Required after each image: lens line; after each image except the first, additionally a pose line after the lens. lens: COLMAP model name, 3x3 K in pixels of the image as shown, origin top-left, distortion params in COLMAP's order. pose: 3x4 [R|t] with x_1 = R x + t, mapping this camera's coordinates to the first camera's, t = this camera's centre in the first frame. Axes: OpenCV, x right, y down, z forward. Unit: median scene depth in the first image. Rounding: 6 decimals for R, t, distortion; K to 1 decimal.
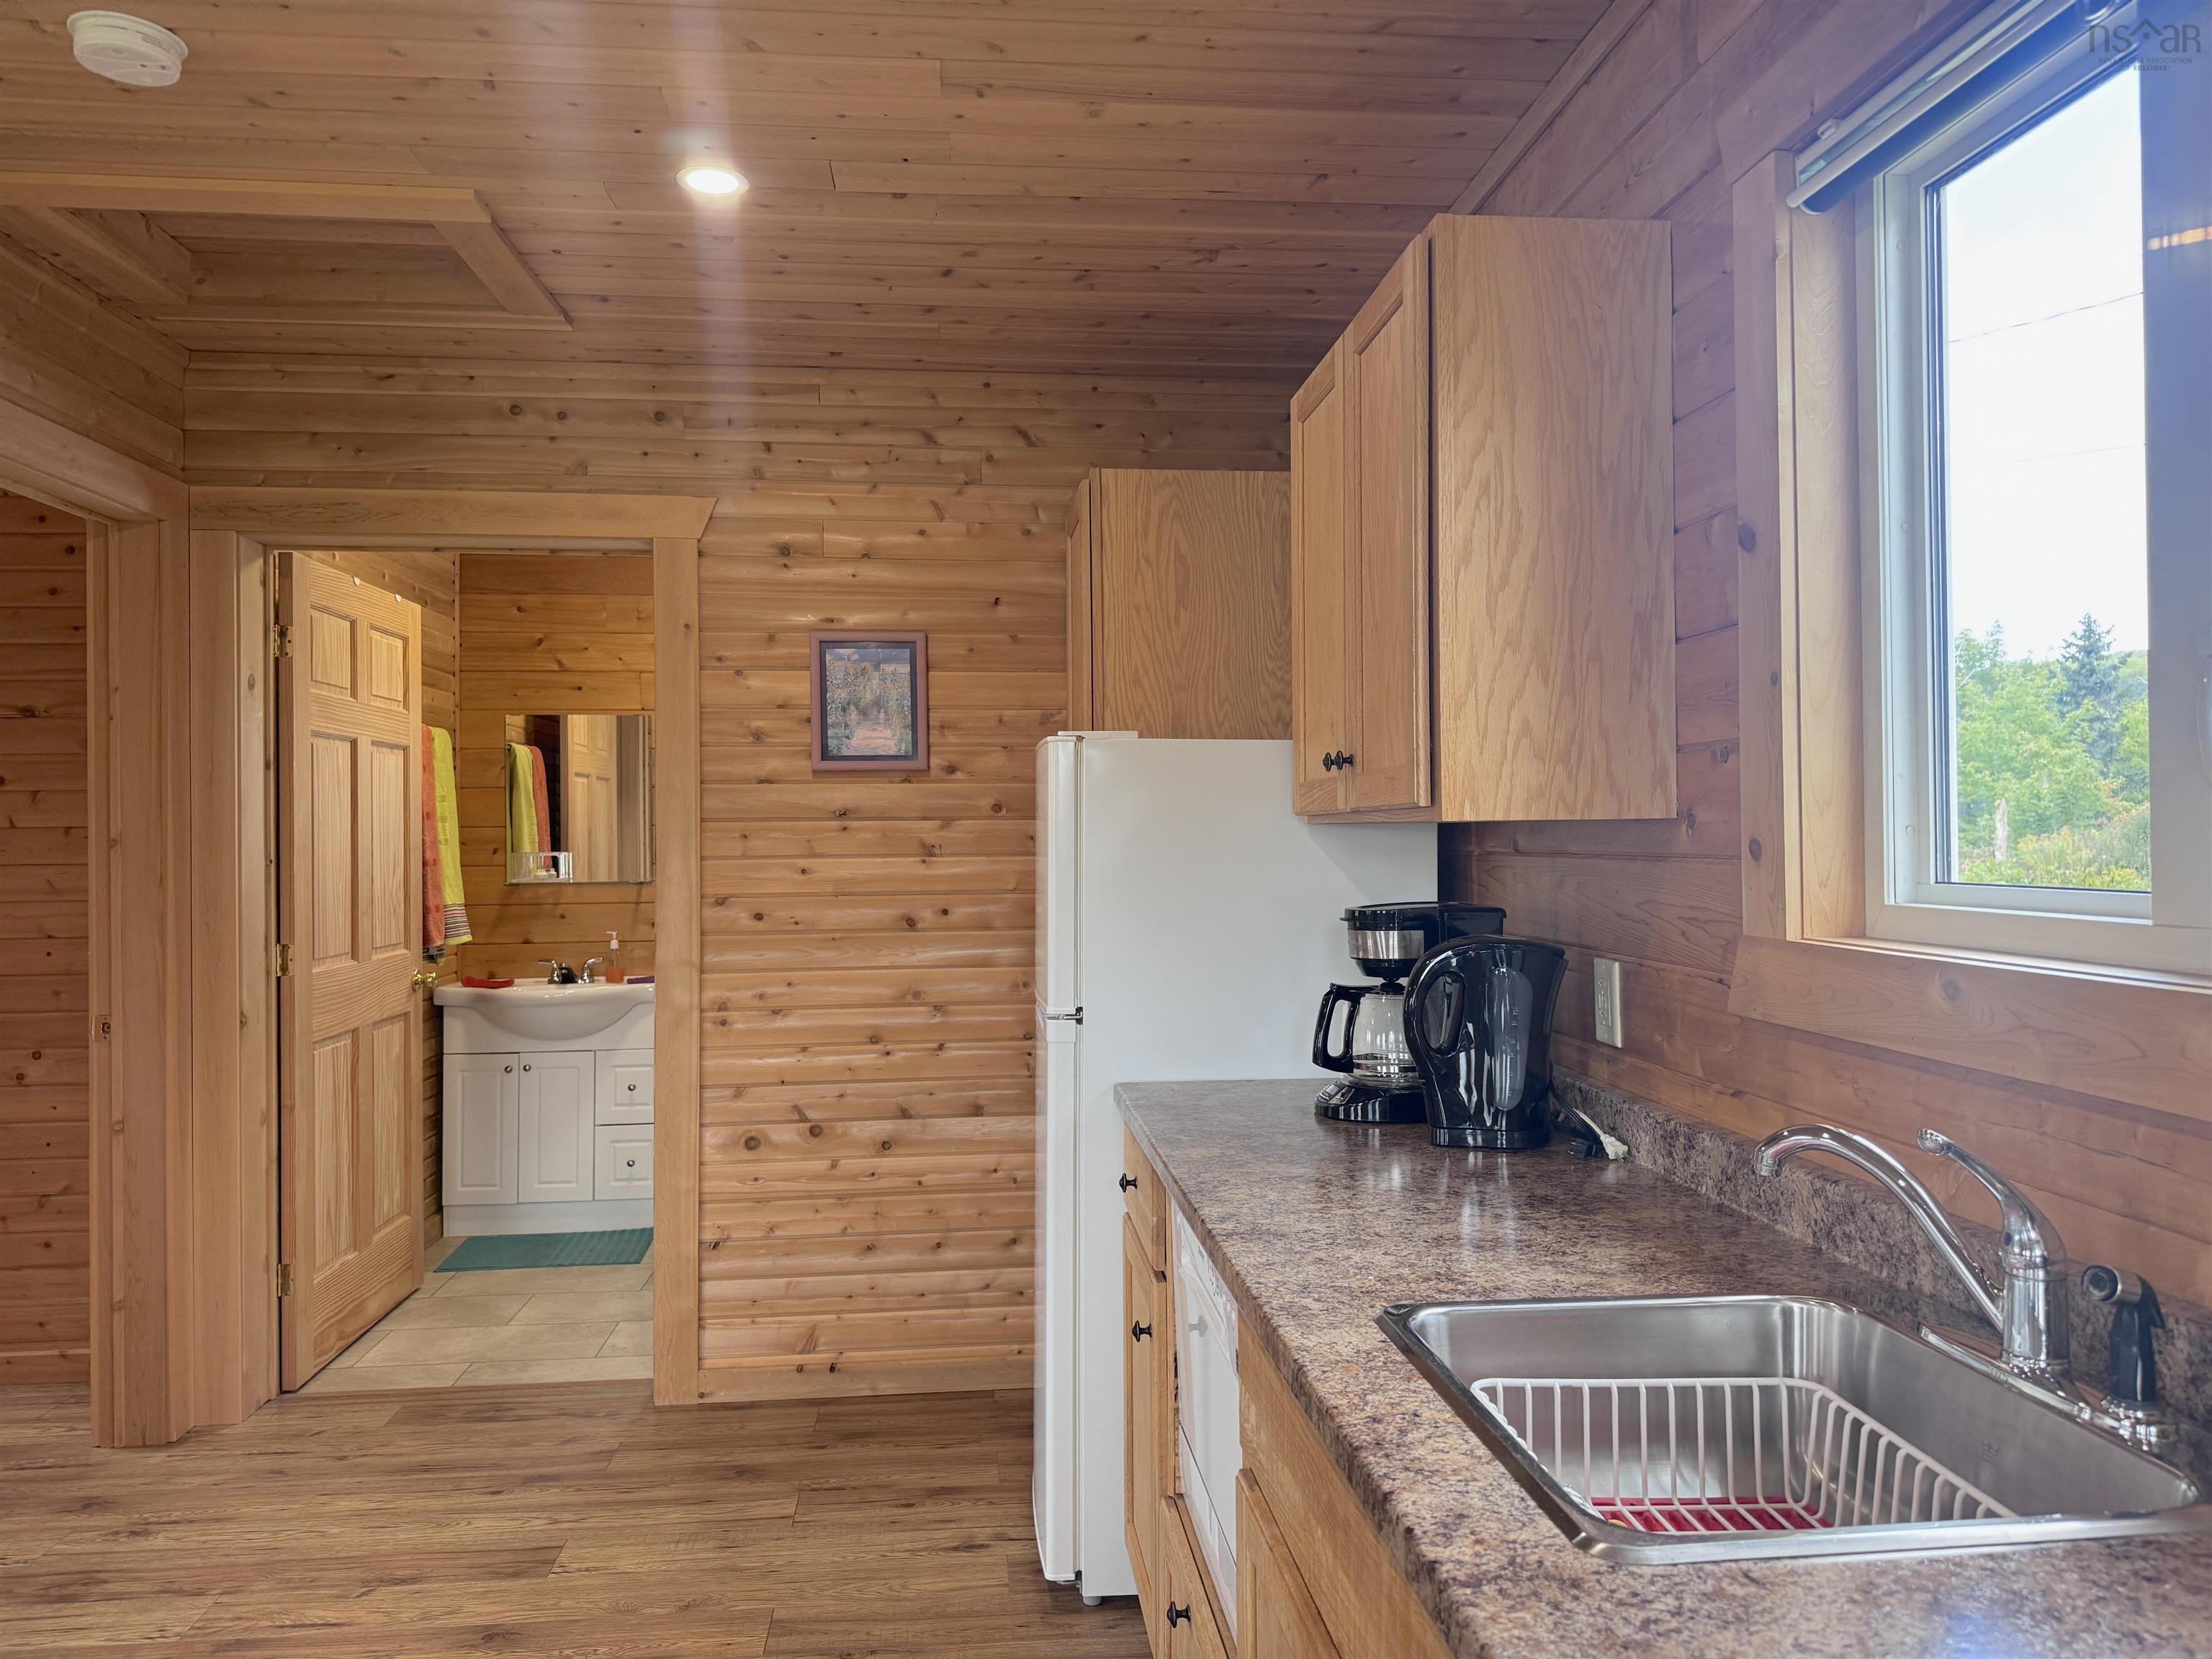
lens RADIAL K [[1548.2, 0, 1111.7], [0, 1548.2, 828.4], [0, 0, 1]] dist [0.038249, -0.045388]
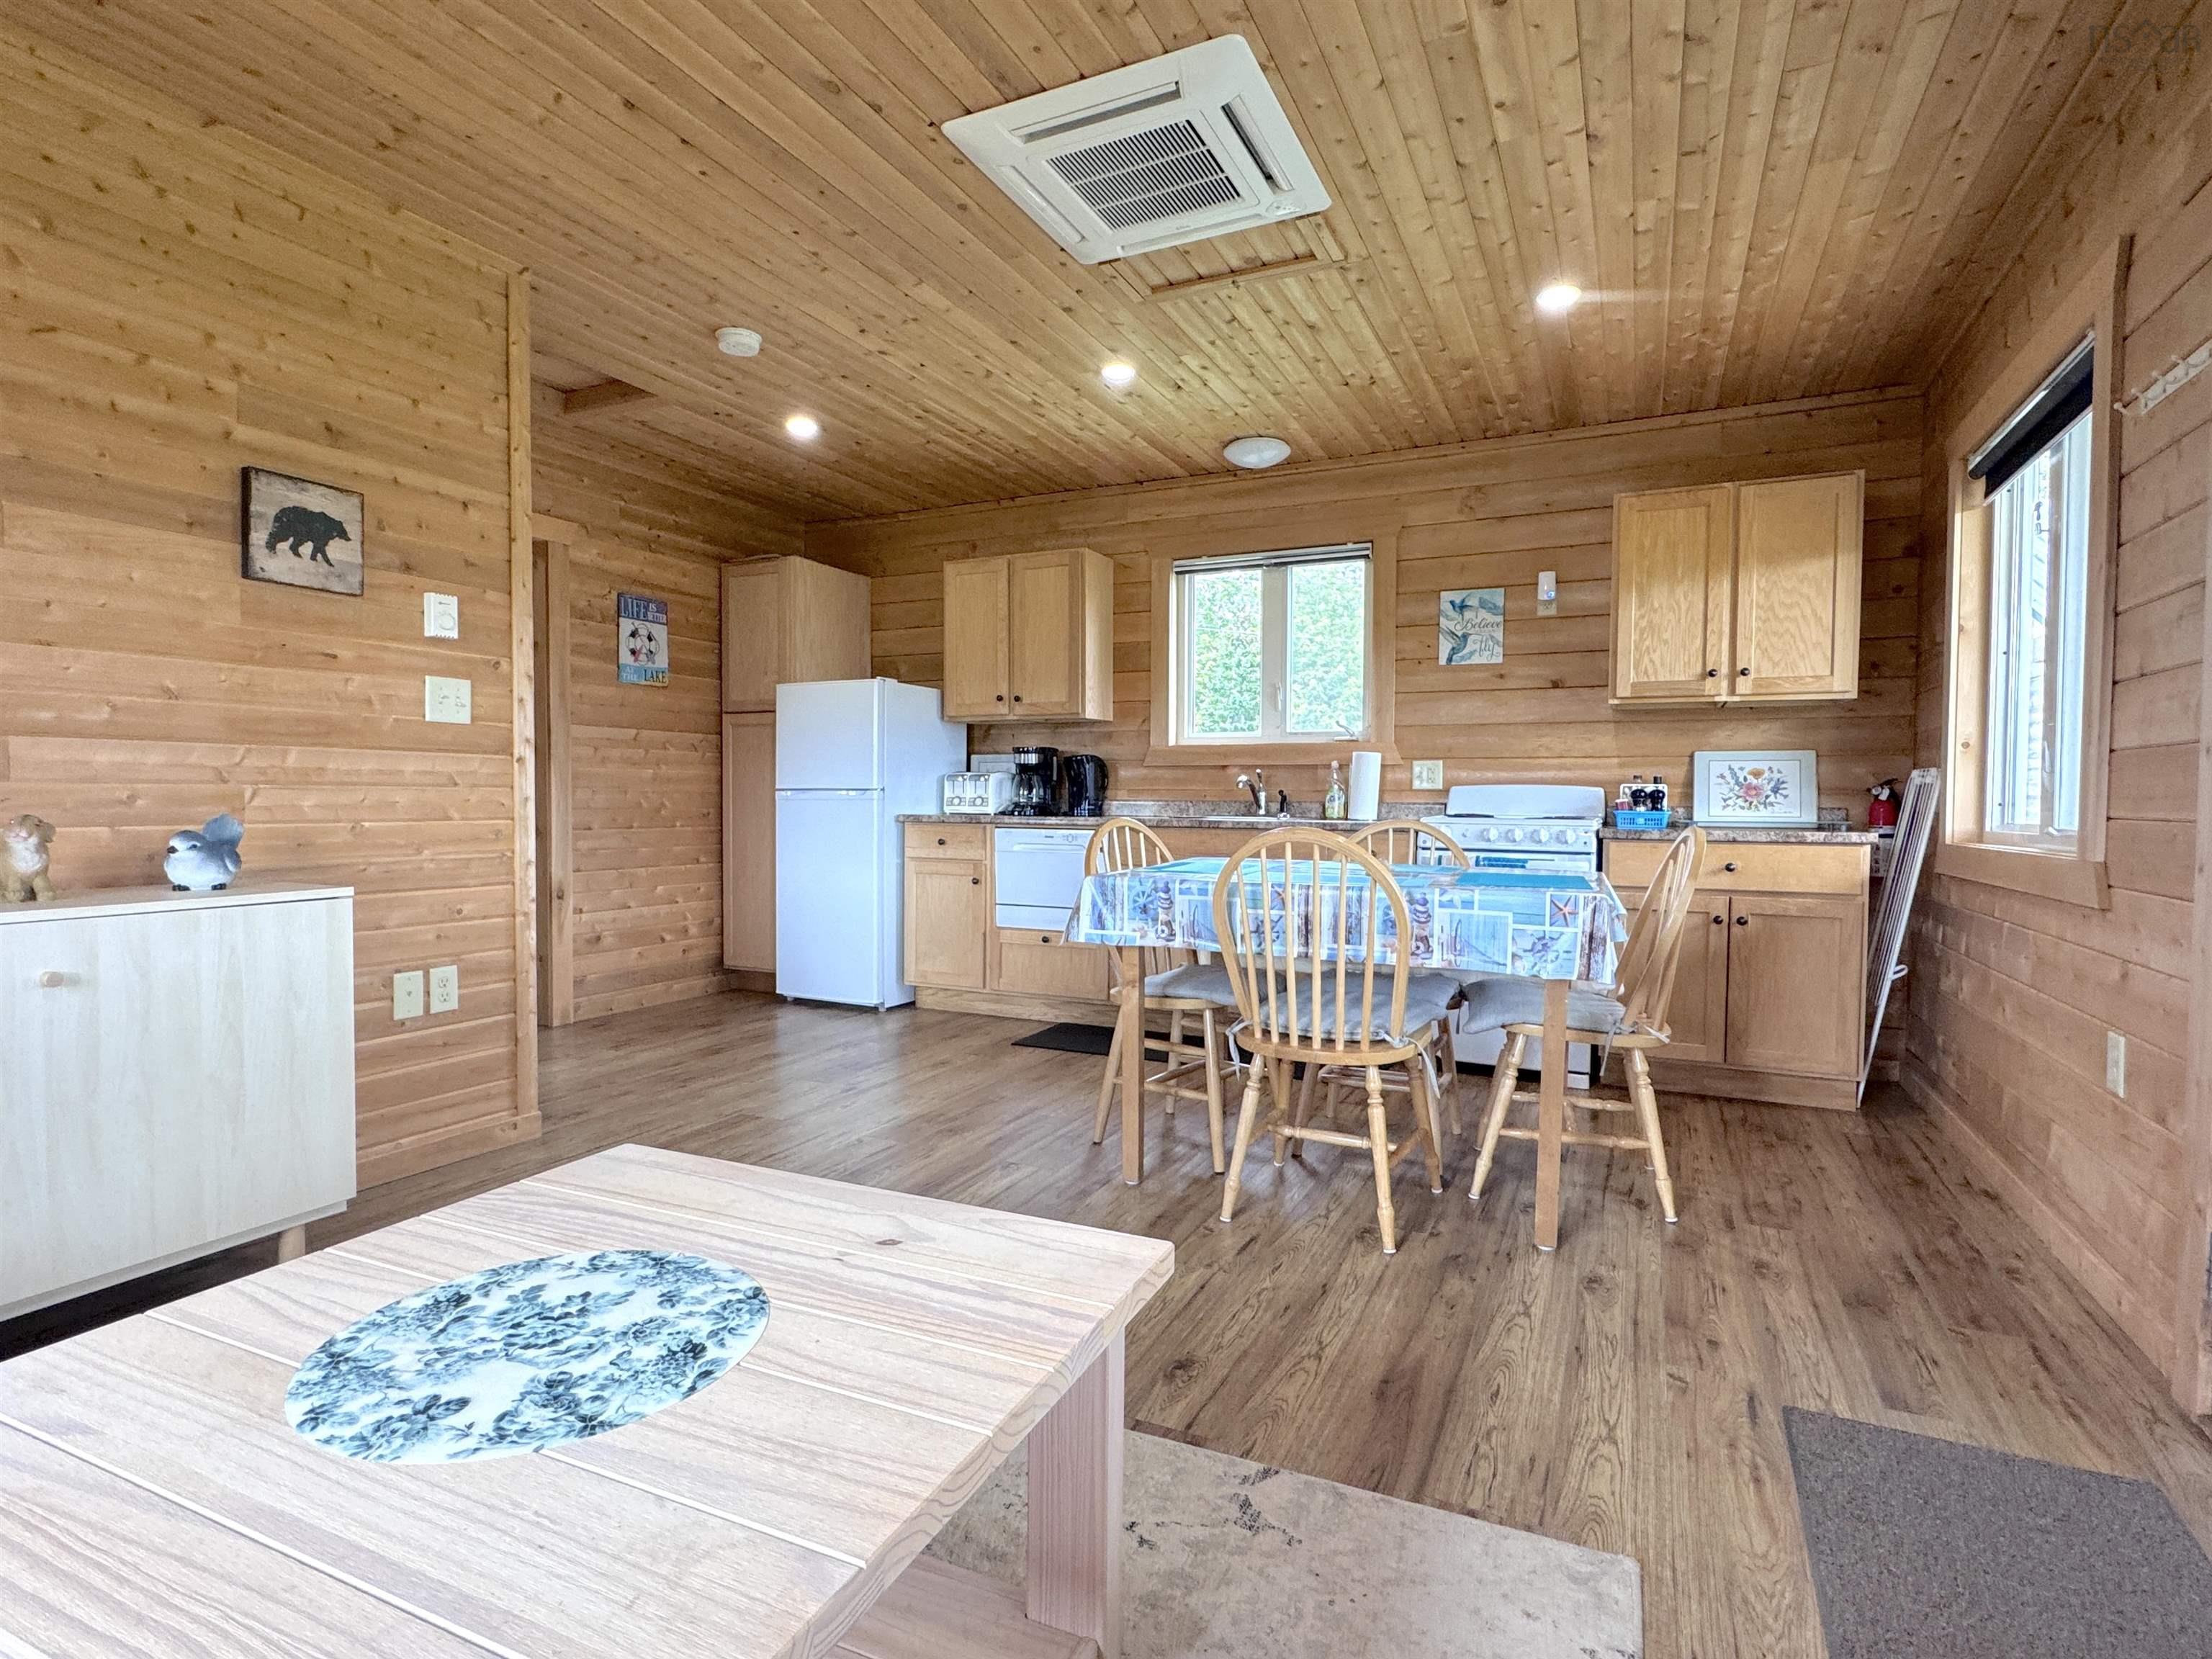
lens RADIAL K [[1113.3, 0, 1095.1], [0, 1113.3, 819.5], [0, 0, 1]] dist [0.002385, -0.003267]
pose [[0.524036, 0.000199, 0.851696, -1.397136], [-0.021944, 0.999671, 0.013268, 0.138888], [-0.851414, -0.025642, 0.523868, -0.265539]]
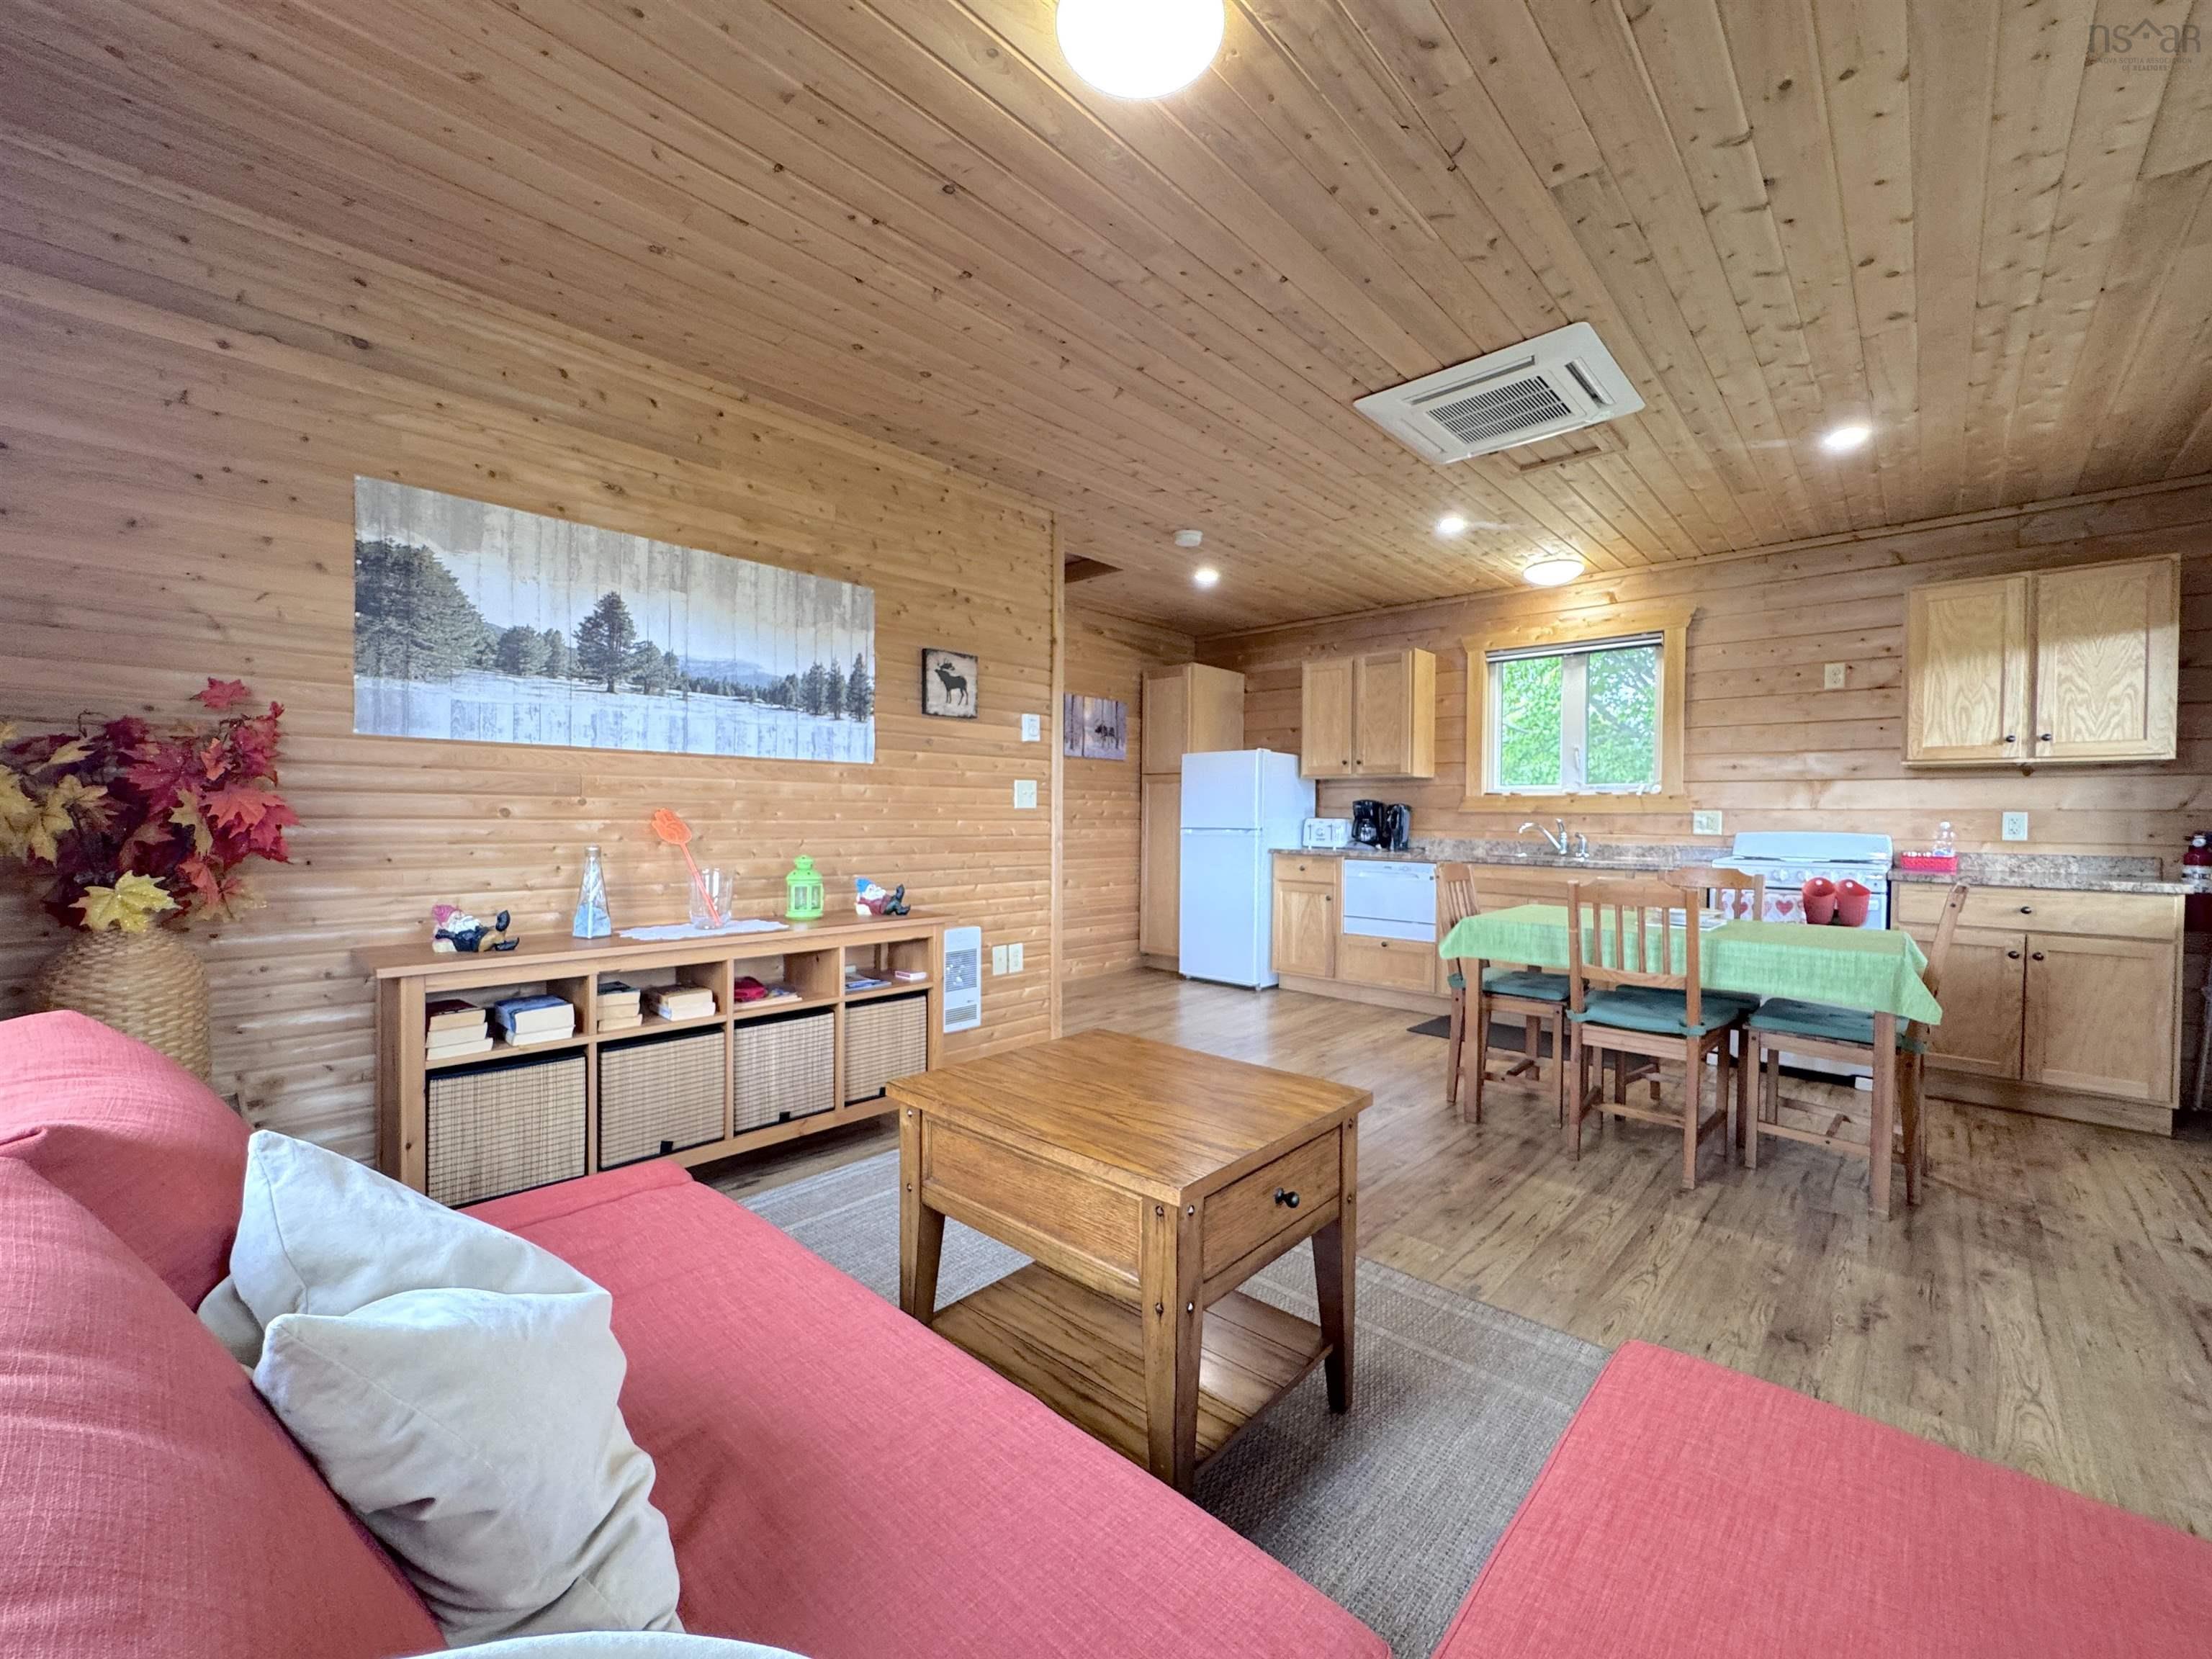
lens RADIAL K [[881.4, 0, 1101.6], [0, 881.4, 826.8], [0, 0, 1]] dist [-0.002221, -0.000221]
pose [[0.753707, 0.017057, 0.656990, -1.612268], [-0.028883, 0.999557, 0.007184, 0.111515], [-0.656576, -0.024390, 0.753865, -0.288692]]
